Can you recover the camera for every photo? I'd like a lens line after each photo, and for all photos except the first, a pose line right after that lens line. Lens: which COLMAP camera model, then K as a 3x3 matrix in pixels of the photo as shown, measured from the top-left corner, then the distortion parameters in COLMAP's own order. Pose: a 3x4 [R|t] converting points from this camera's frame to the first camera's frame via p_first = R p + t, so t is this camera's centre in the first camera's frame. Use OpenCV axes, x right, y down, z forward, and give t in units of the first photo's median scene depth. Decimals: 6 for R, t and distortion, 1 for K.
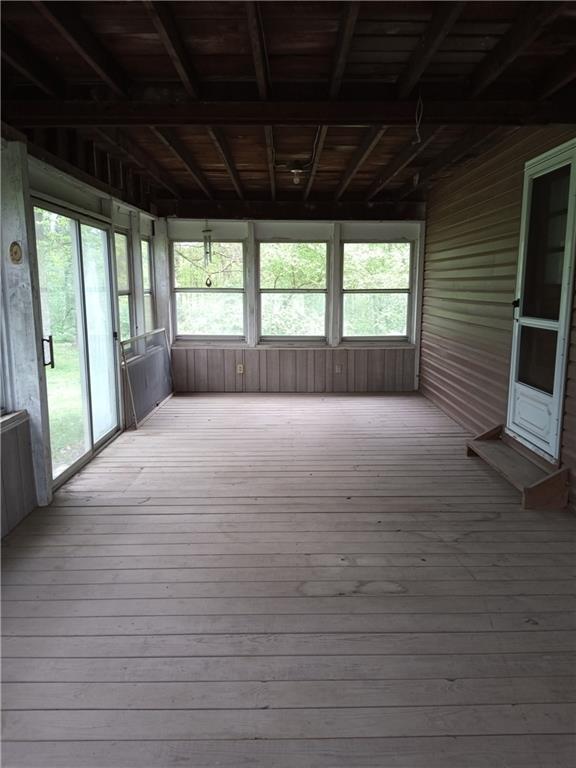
lens RADIAL K [[580.4, 0, 290.7], [0, 580.4, 384.6], [0, 0, 1]] dist [0.155636, -0.242012]
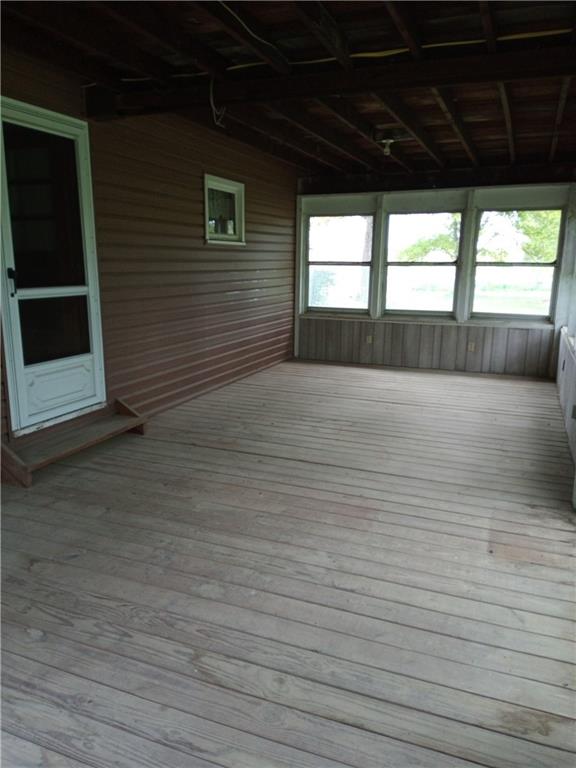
lens RADIAL K [[580.4, 0, 290.7], [0, 580.4, 384.6], [0, 0, 1]] dist [0.155636, -0.242012]
pose [[0.920761, 0.082914, -0.381215, 0.198548], [-0.066965, 0.996242, 0.054939, 0.000899], [0.384337, -0.025058, 0.922853, 0.005527]]
